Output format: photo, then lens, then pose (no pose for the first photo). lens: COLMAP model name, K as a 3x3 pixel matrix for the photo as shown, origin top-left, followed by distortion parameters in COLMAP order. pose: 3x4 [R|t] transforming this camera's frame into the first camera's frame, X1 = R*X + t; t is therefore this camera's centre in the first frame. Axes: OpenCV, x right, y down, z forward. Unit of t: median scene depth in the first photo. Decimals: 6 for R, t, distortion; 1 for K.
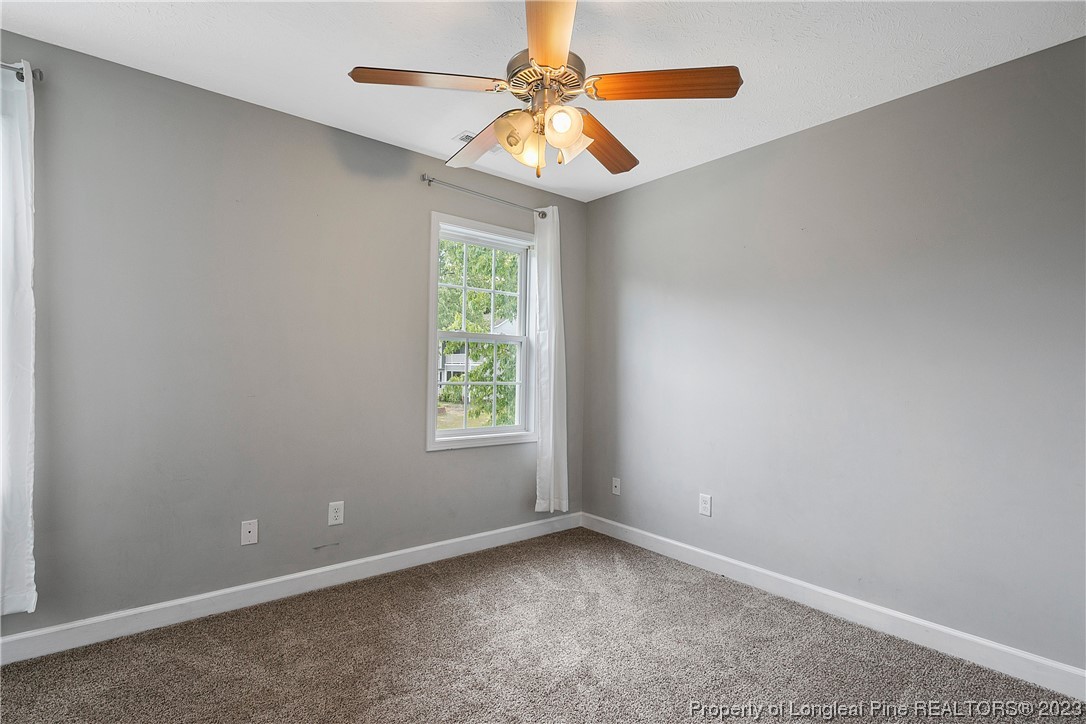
lens RADIAL K [[537.4, 0, 545.7], [0, 537.4, 359.2], [0, 0, 1]] dist [-0.001351, -0.000649]
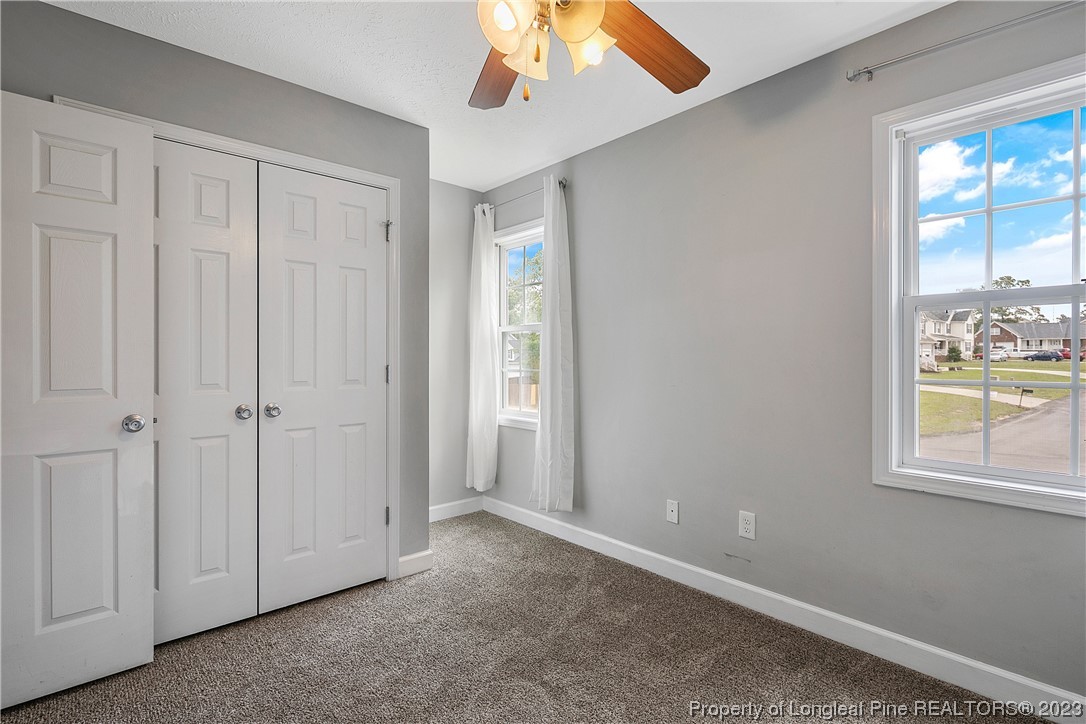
lens RADIAL K [[537.4, 0, 545.7], [0, 537.4, 359.2], [0, 0, 1]] dist [-0.001351, -0.000649]
pose [[0.035833, -0.004768, -0.999346, 0.467176], [0.018635, 0.999818, -0.004102, 0.015414], [0.999184, -0.018476, 0.035915, 0.644815]]
